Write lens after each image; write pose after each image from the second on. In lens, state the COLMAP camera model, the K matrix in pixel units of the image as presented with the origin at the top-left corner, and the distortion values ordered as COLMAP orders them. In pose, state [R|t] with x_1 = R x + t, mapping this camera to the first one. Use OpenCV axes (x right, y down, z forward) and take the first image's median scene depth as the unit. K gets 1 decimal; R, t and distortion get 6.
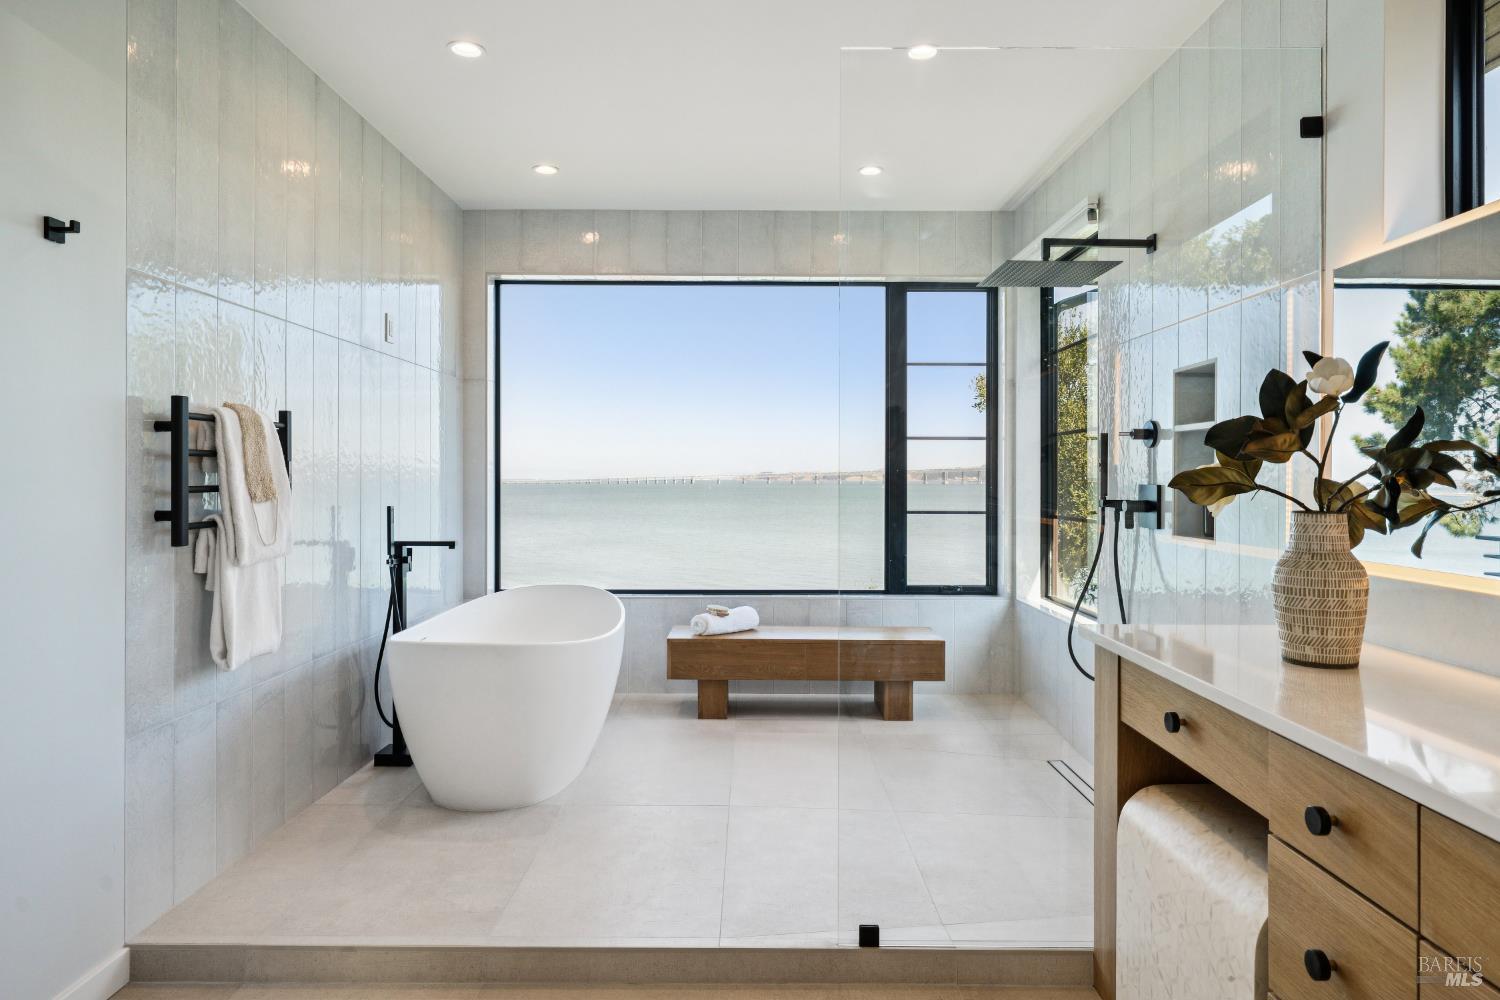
lens RADIAL K [[920.2, 0, 749.5], [0, 920.2, 473.6], [0, 0, 1]] dist [0.002226, 0.003271]
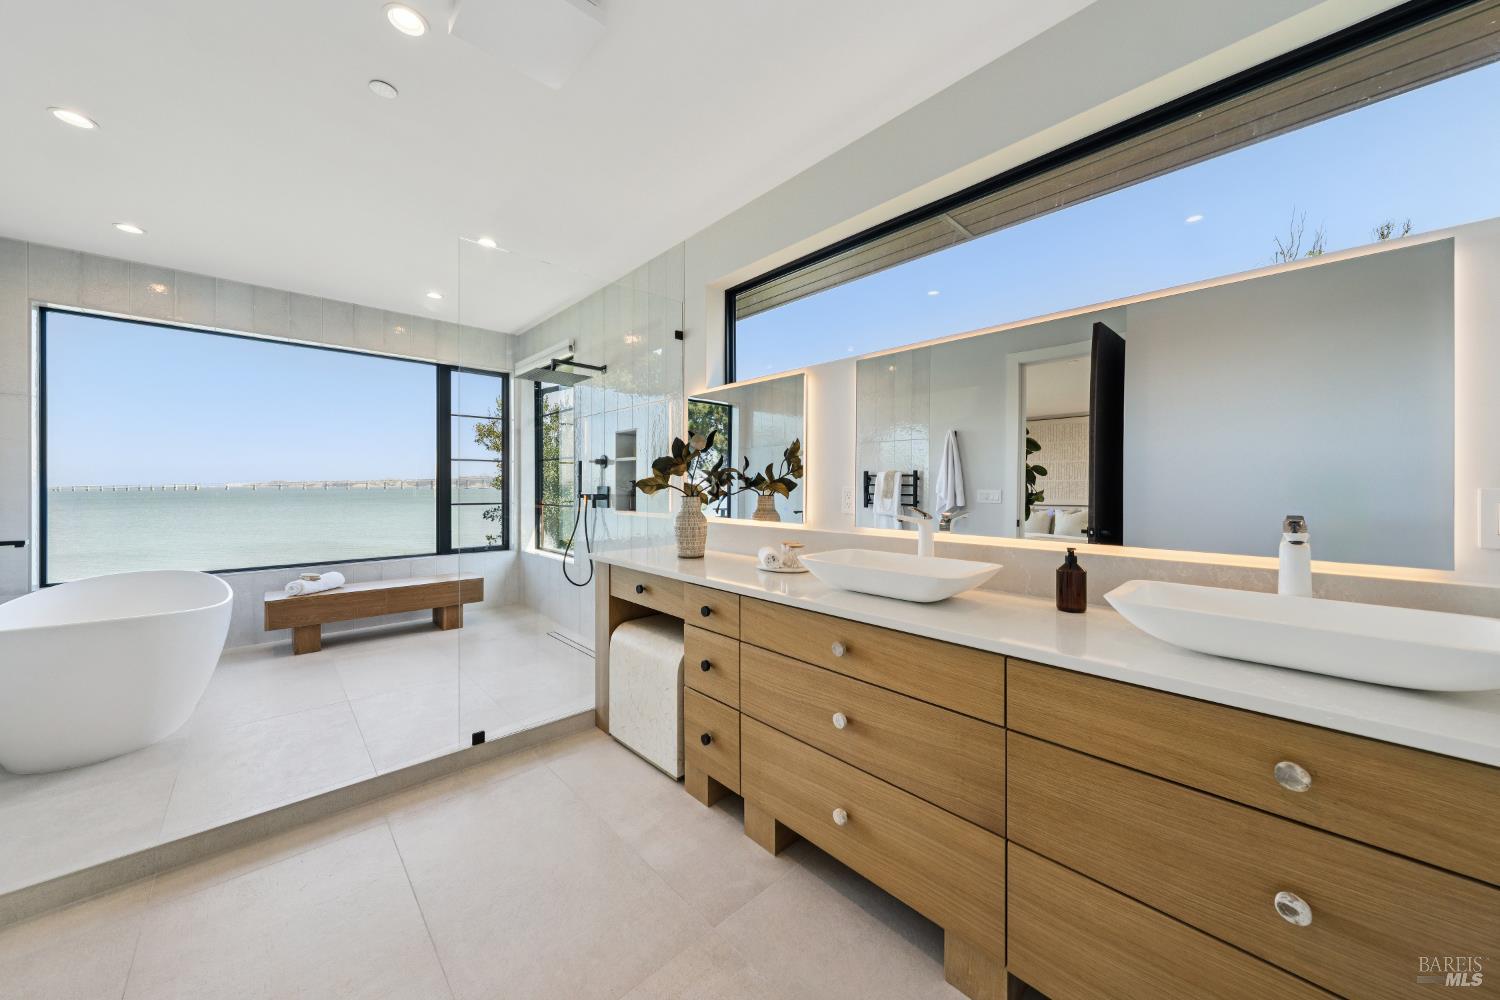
lens RADIAL K [[520.0, 0, 747.6], [0, 520.0, 479.3], [0, 0, 1]] dist [-0.000263, 0.000009]
pose [[0.725705, 0.004679, 0.687990, -0.105698], [-0.000875, 0.999982, -0.005878, 0.002092], [-0.688005, 0.003664, 0.725696, -0.054297]]
